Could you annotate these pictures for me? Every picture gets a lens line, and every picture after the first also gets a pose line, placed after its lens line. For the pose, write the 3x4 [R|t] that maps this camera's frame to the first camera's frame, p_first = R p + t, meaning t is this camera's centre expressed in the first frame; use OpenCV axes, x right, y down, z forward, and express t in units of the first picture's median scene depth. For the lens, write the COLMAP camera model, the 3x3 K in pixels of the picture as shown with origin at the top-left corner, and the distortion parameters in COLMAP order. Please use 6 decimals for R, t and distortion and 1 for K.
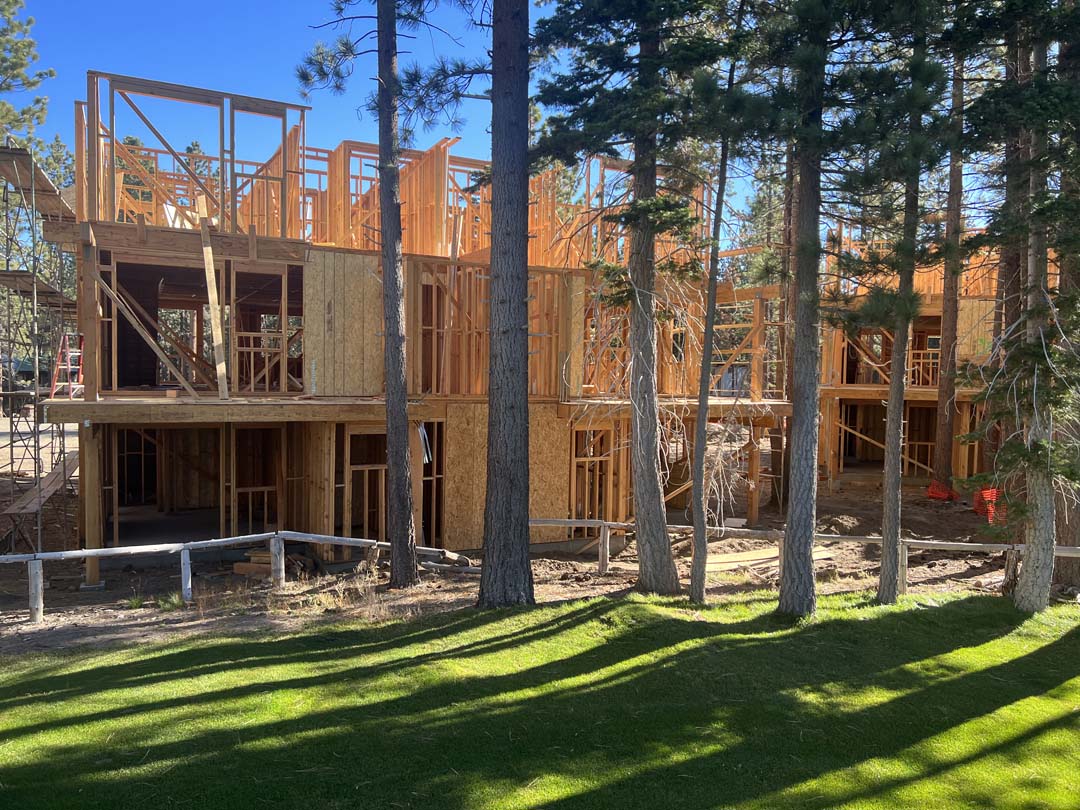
lens RADIAL K [[809.9, 0, 543.3], [0, 809.9, 407.6], [0, 0, 1]] dist [0.078434, -0.085318]
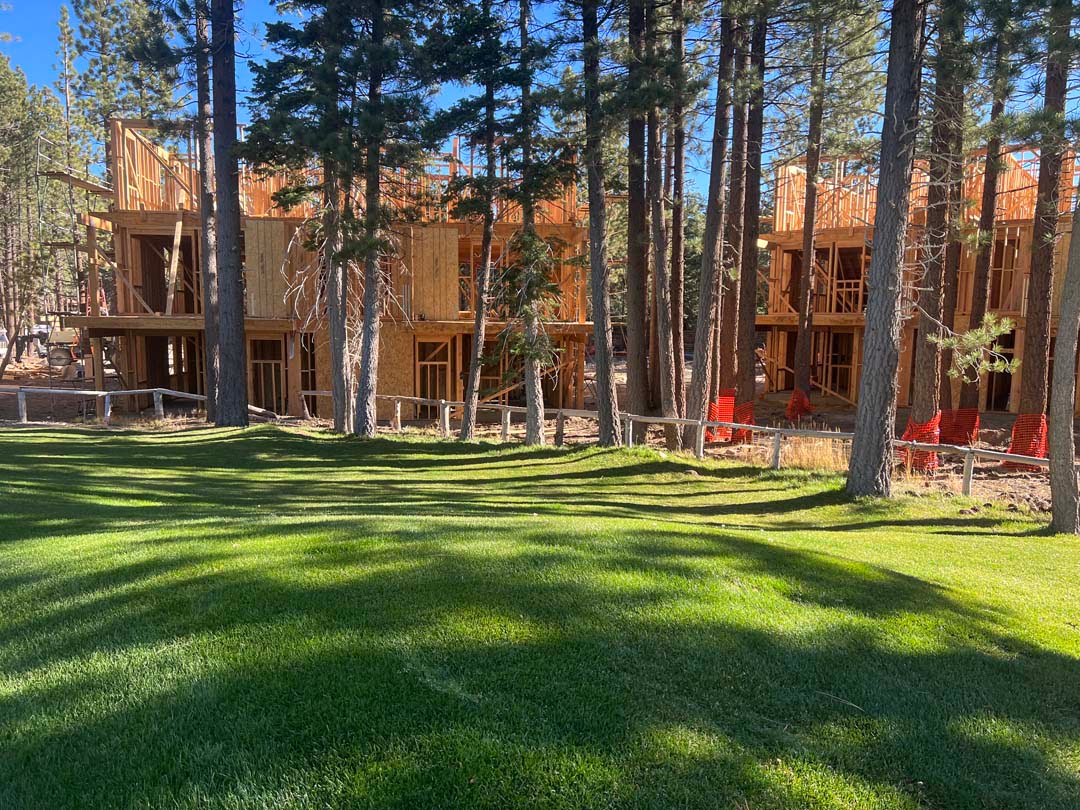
lens RADIAL K [[809.9, 0, 543.3], [0, 809.9, 407.6], [0, 0, 1]] dist [0.078434, -0.085318]
pose [[0.935742, 0.031917, -0.351238, 0.827884], [-0.009712, 0.997851, 0.064802, 0.054954], [0.352552, -0.057227, 0.934041, -0.266532]]
